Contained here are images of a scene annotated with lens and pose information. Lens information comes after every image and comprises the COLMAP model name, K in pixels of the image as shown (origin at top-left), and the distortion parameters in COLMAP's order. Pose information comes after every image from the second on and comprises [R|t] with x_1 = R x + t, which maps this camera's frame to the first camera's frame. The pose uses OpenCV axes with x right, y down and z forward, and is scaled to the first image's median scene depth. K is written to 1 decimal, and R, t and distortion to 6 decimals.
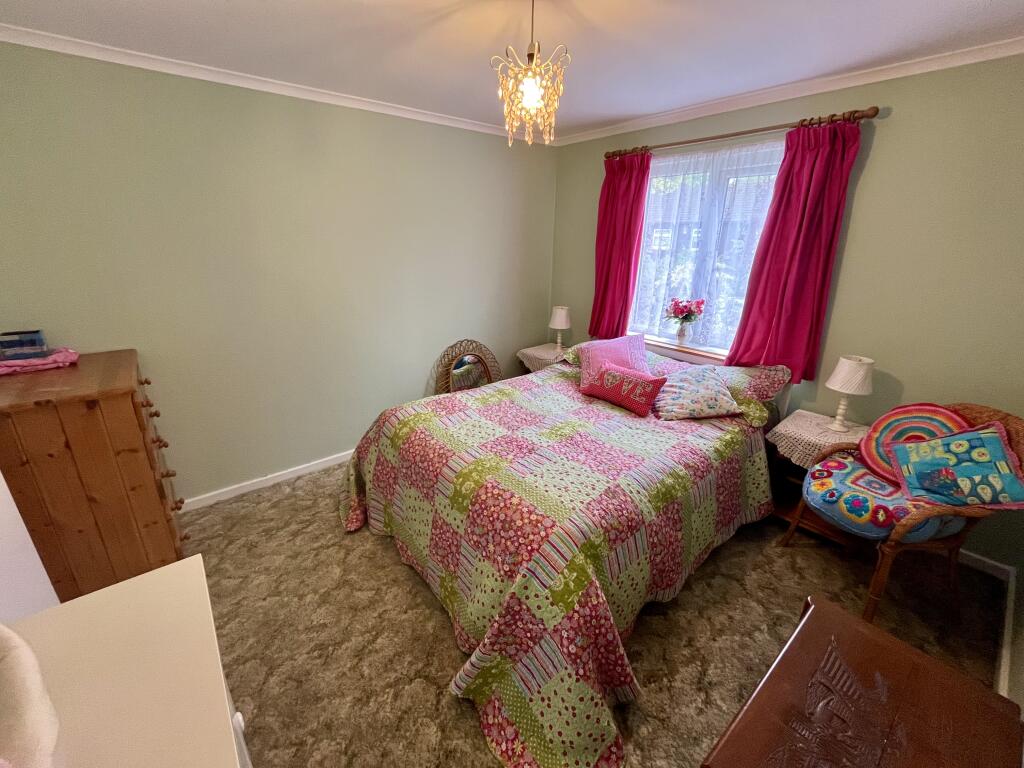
lens RADIAL K [[420.1, 0, 509.3], [0, 420.1, 381.8], [0, 0, 1]] dist [-0.000111, 0.000095]
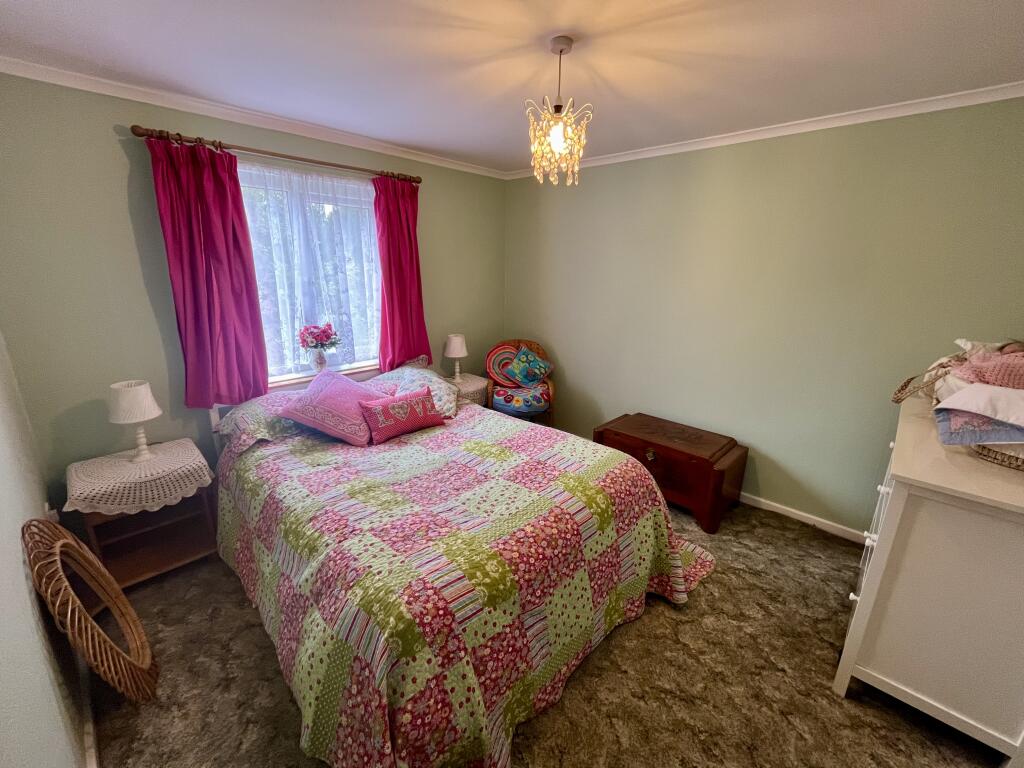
lens RADIAL K [[420.1, 0, 509.3], [0, 420.1, 381.8], [0, 0, 1]] dist [-0.000111, 0.000095]
pose [[-0.117702, -0.281032, 0.952453, -0.888938], [0.309903, 0.900825, 0.304096, -0.367742], [-0.943455, 0.330961, -0.018936, 1.022446]]
